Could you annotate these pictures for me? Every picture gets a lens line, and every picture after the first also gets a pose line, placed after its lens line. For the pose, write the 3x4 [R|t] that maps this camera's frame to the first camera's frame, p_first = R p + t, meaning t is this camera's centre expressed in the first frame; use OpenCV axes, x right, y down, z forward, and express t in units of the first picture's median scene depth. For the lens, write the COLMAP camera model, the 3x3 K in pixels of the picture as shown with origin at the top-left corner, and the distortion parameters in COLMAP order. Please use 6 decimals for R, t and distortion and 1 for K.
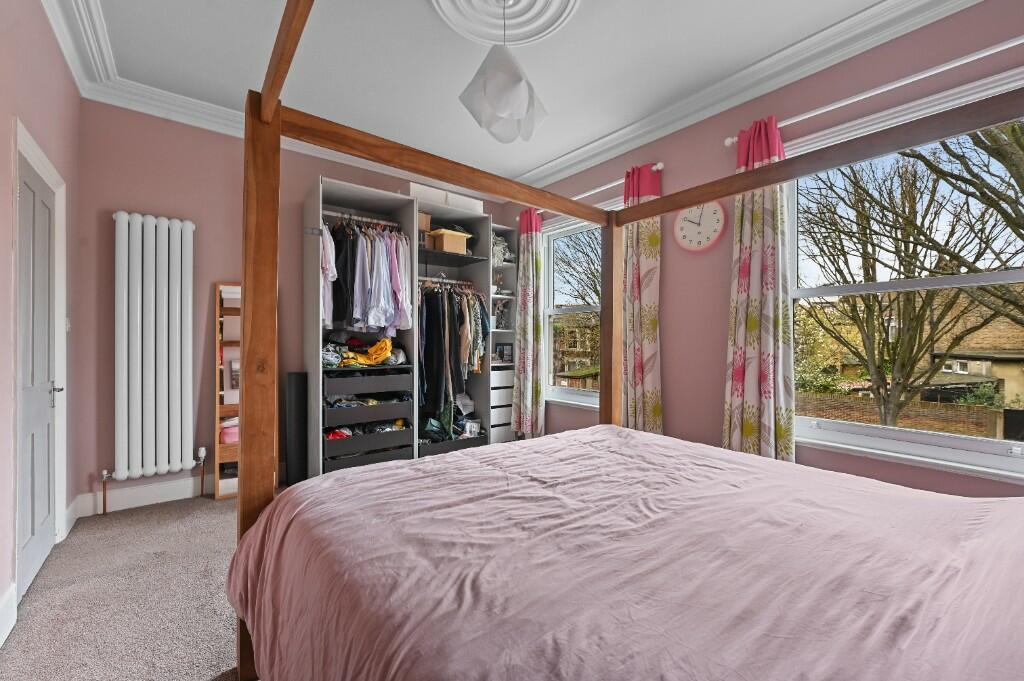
lens RADIAL K [[417.7, 0, 512.5], [0, 417.7, 345.2], [0, 0, 1]] dist [-0.008289, 0.000063]
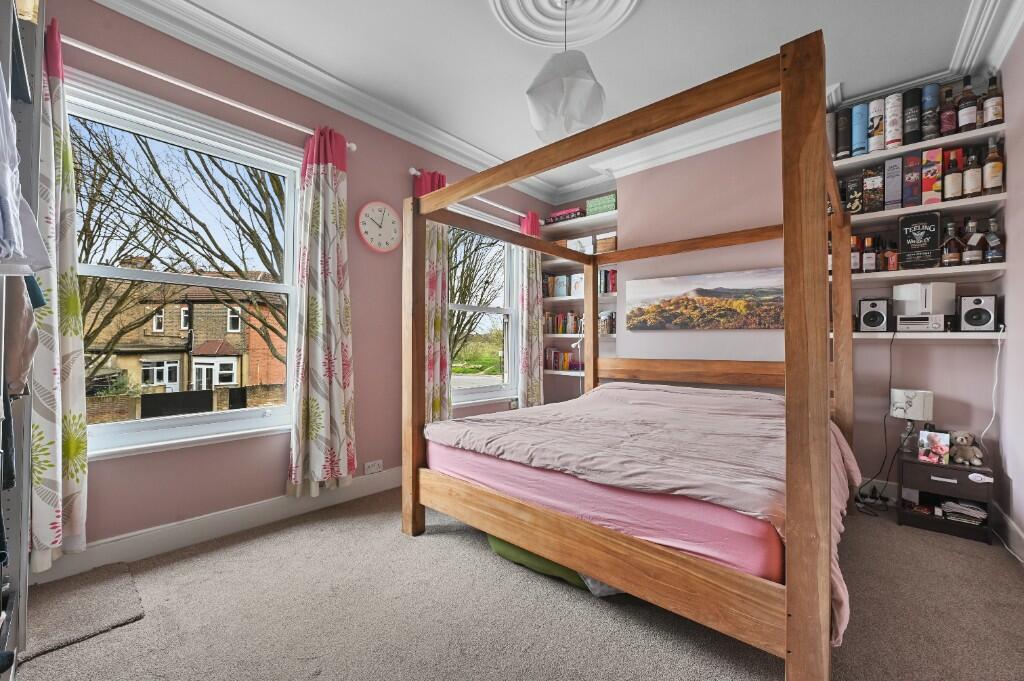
lens RADIAL K [[417.7, 0, 512.6], [0, 417.7, 341.7], [0, 0, 1]] dist [-0.008289, 0.000063]
pose [[-0.177744, 0.002592, 0.984073, -0.508076], [-0.008574, 0.999954, -0.004183, 0.003365], [-0.984039, -0.009181, -0.177714, 0.662119]]
